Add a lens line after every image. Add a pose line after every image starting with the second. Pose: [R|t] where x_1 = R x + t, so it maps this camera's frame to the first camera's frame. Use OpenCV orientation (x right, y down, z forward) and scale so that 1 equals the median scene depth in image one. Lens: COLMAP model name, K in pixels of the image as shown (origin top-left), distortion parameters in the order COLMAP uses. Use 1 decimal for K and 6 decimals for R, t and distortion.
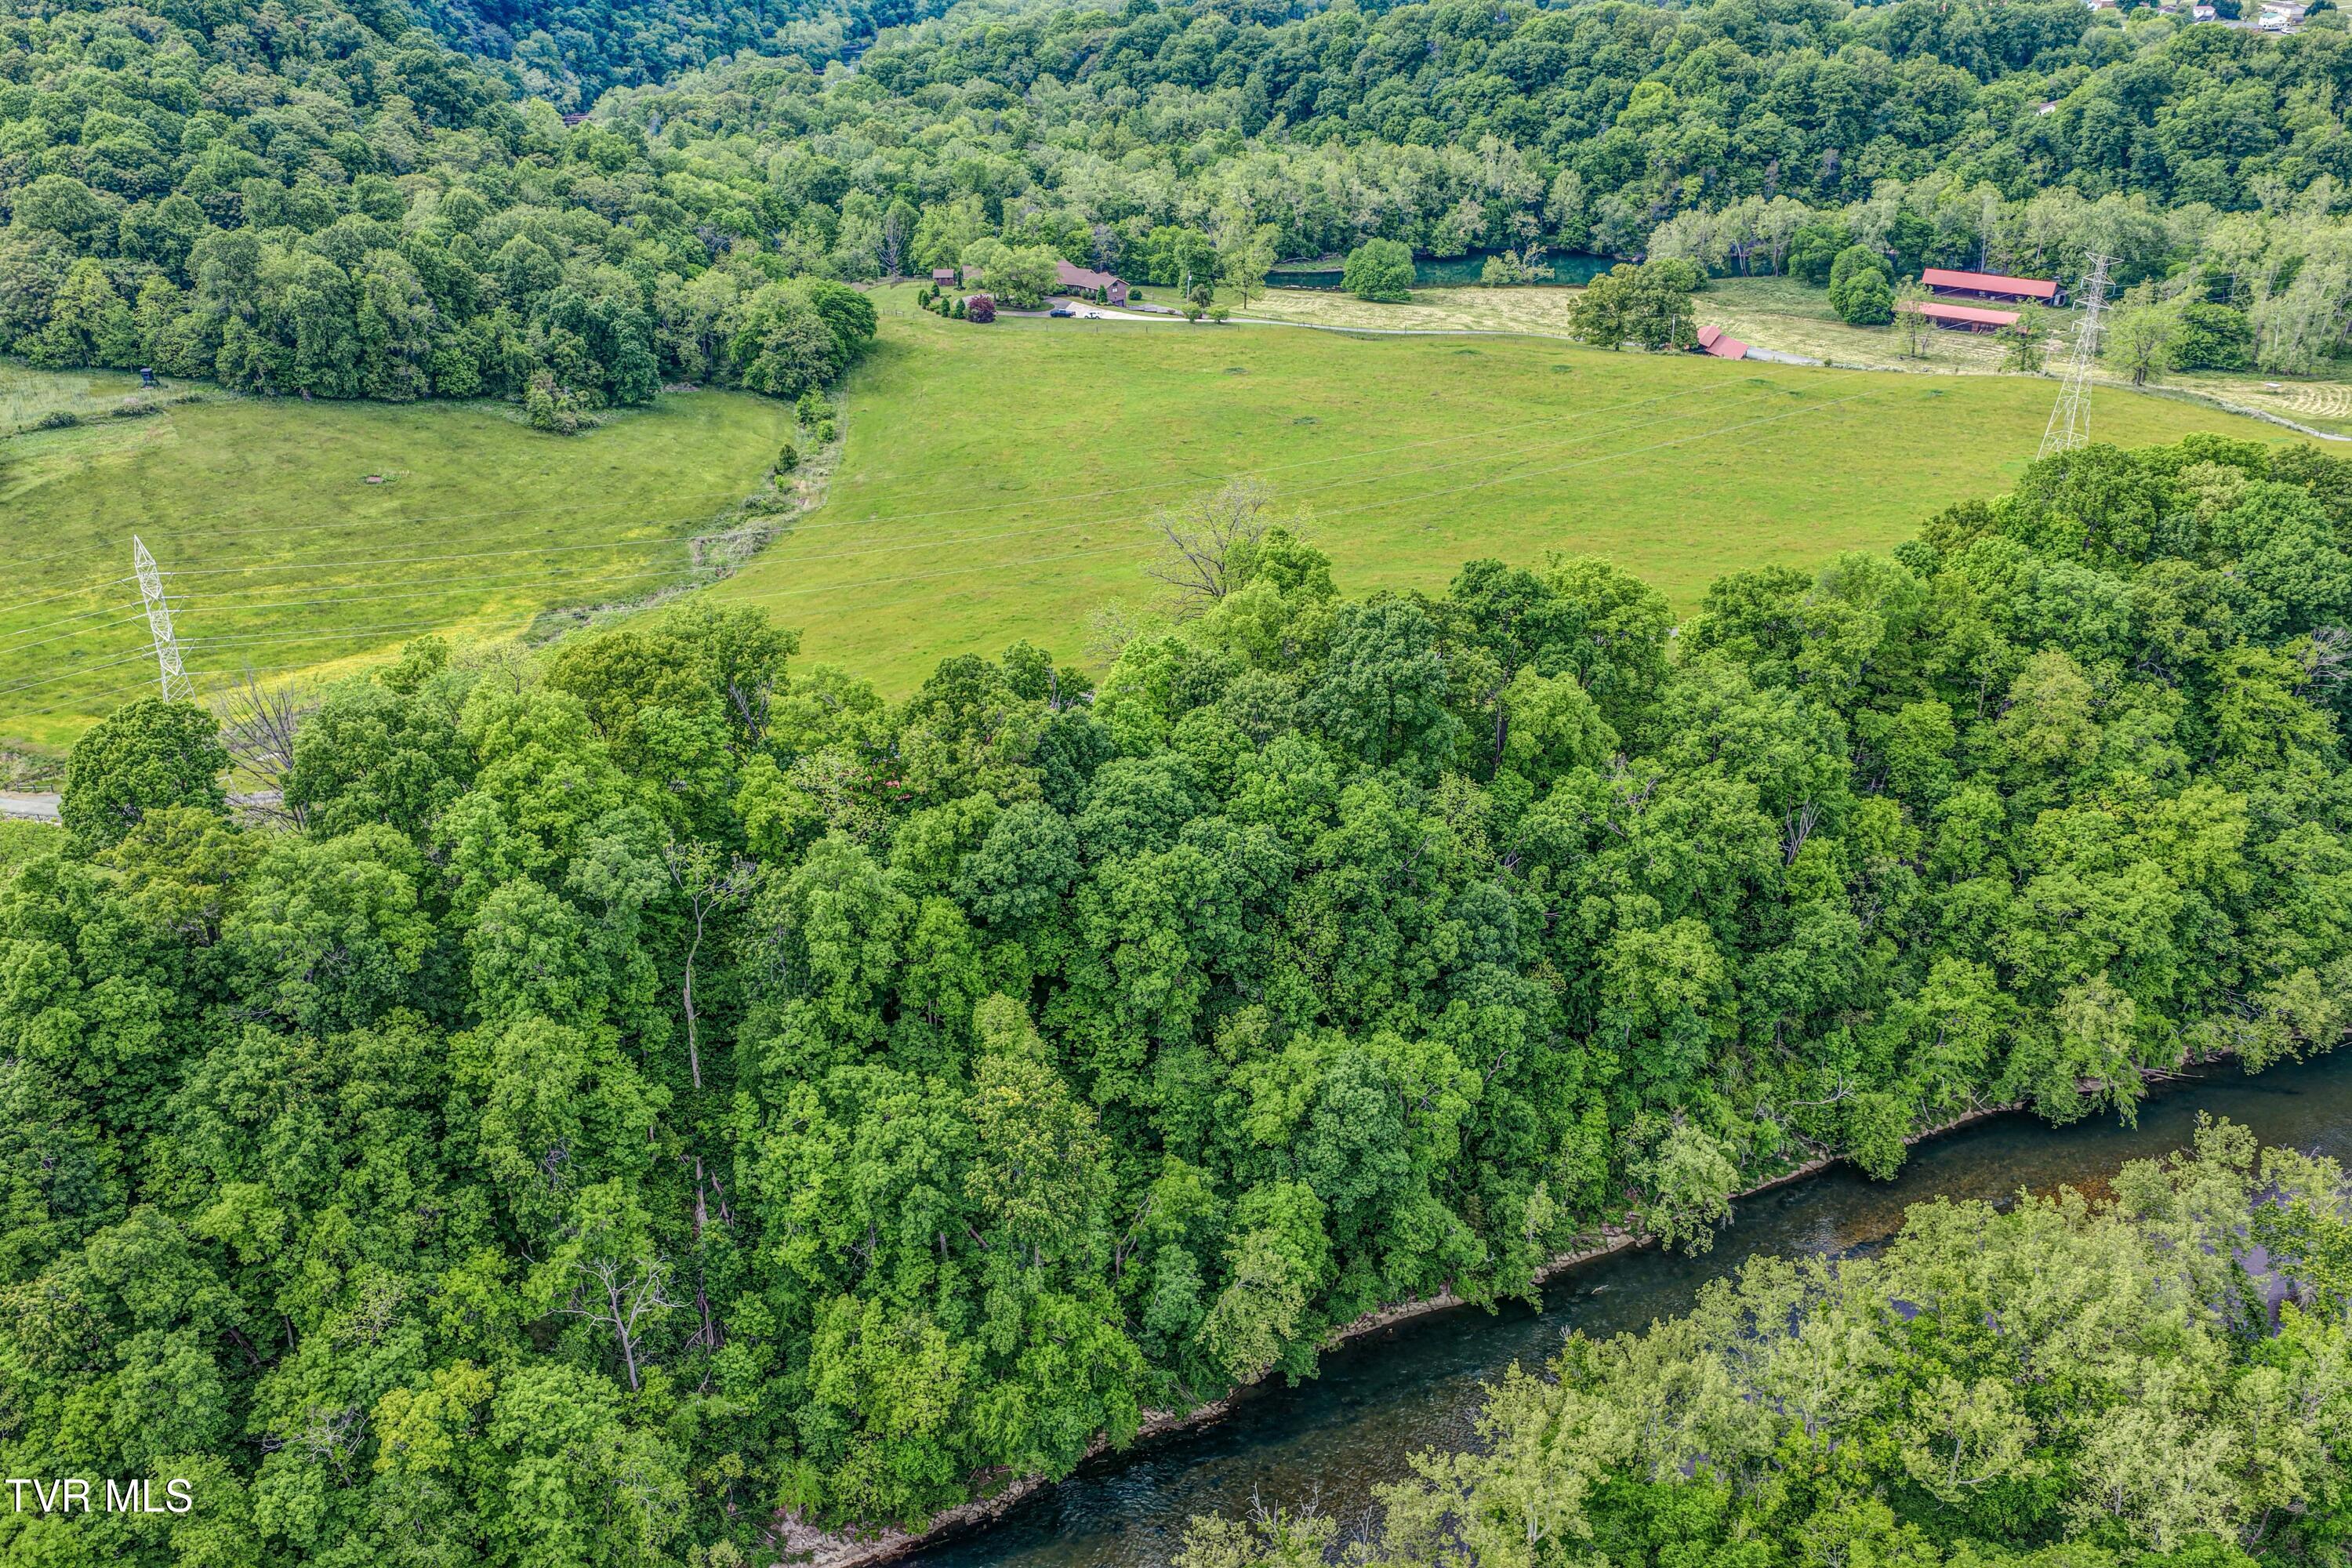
lens RADIAL K [[1957.6, 0, 1169.5], [0, 1957.6, 776.7], [0, 0, 1]] dist [-0.018374, 0.042558]
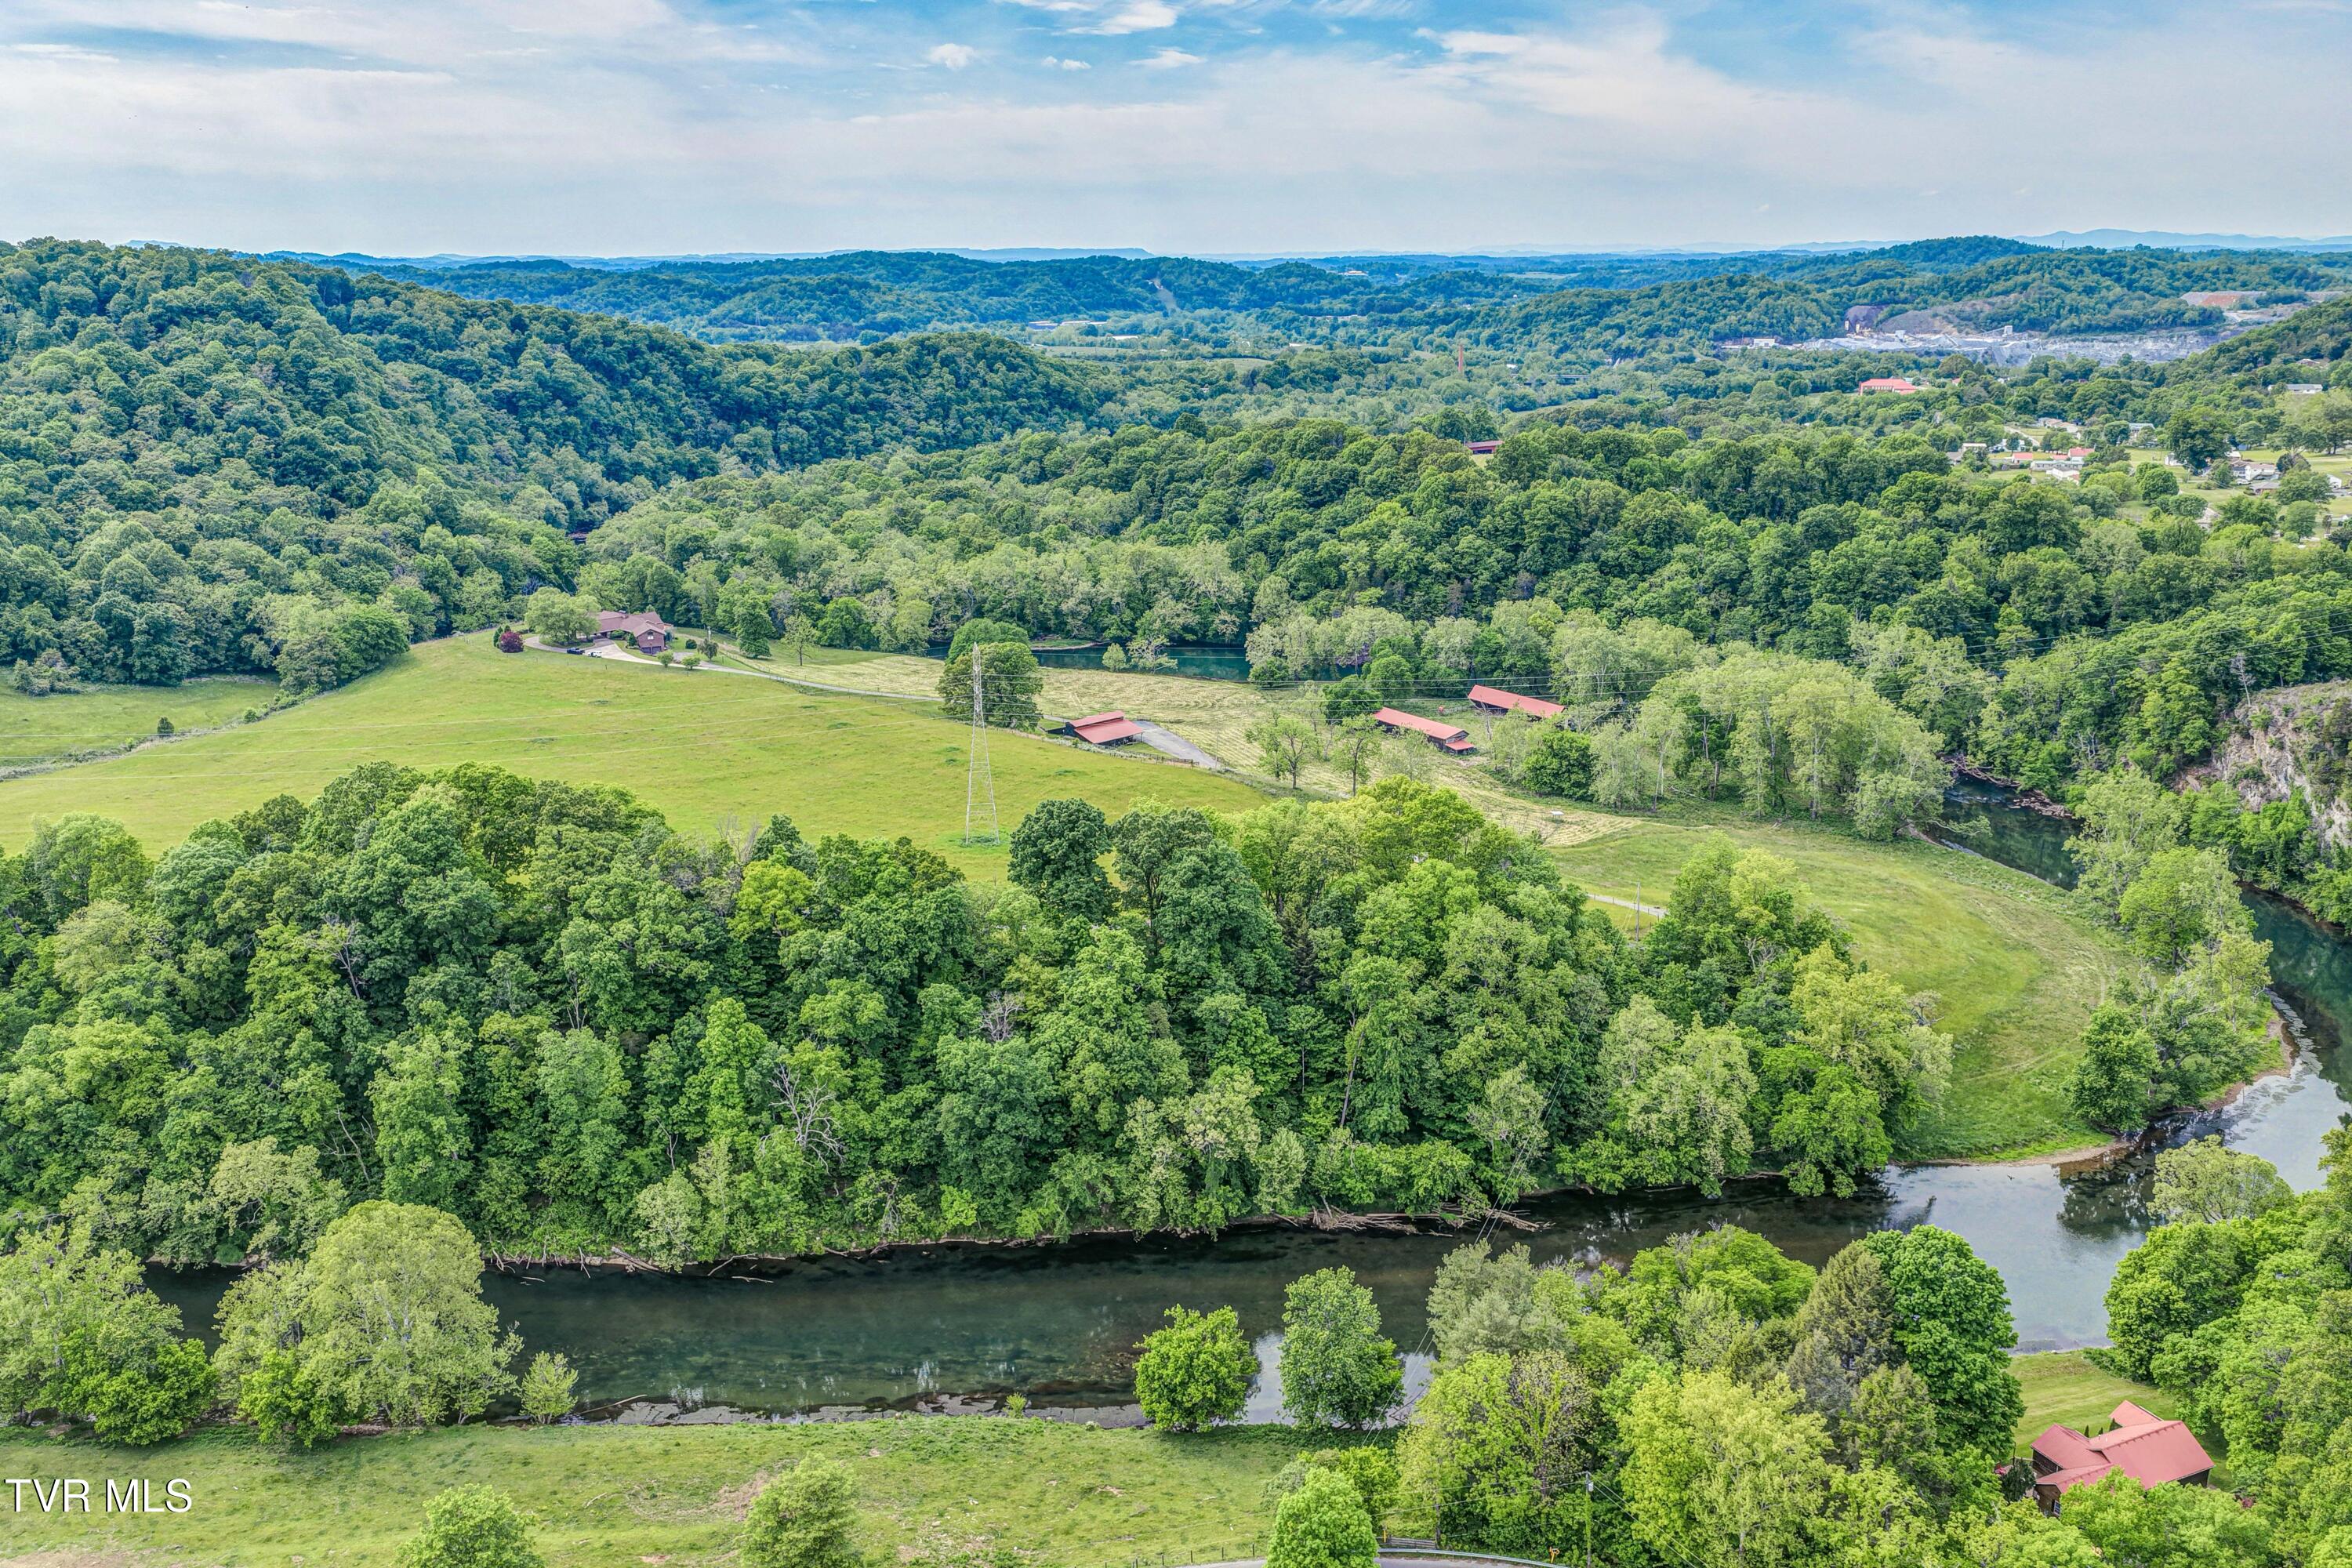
lens RADIAL K [[1957.6, 0, 1169.5], [0, 1957.6, 776.7], [0, 0, 1]] dist [-0.018374, 0.042558]
pose [[0.928397, 0.098403, -0.358323, 0.546210], [-0.167327, 0.971709, -0.166683, -0.017353], [0.331784, 0.214706, 0.918597, 0.026177]]
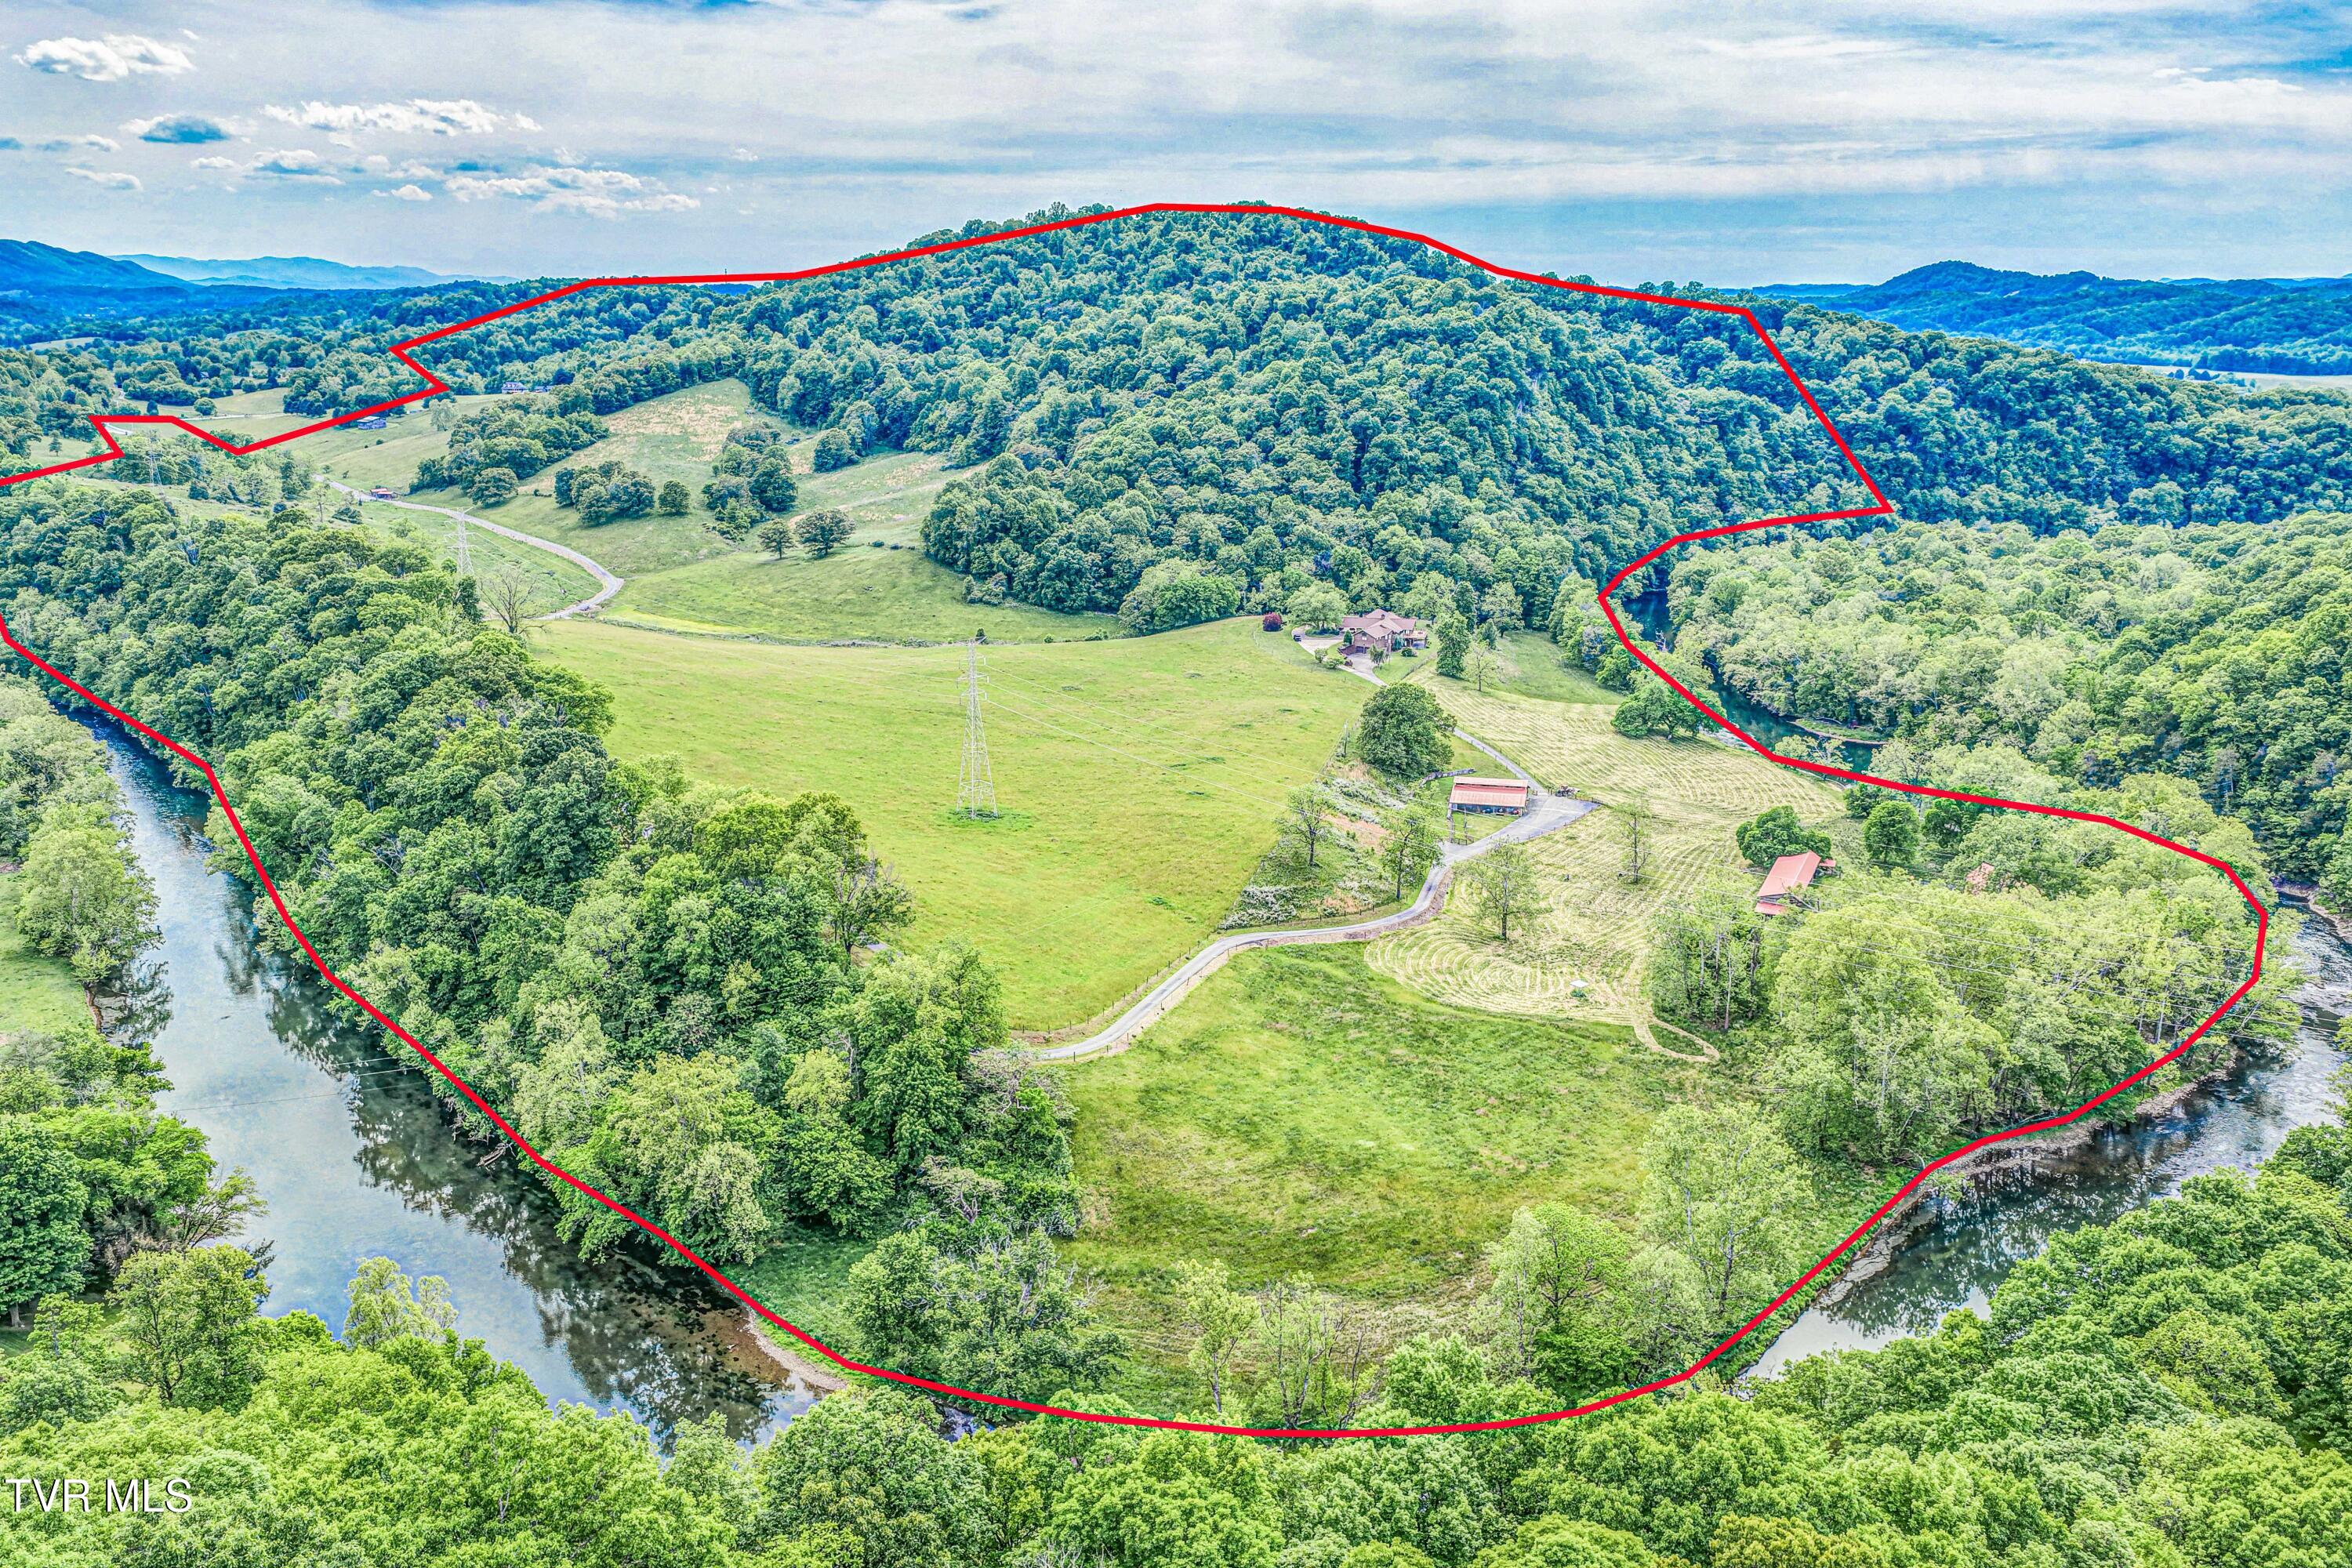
lens RADIAL K [[1957.6, 0, 1169.5], [0, 1957.6, 776.7], [0, 0, 1]] dist [-0.018374, 0.042558]
pose [[0.163820, 0.243568, -0.955948, 0.948278], [-0.437641, 0.886405, 0.150851, -0.240102], [0.884100, 0.393650, 0.251807, 0.466085]]
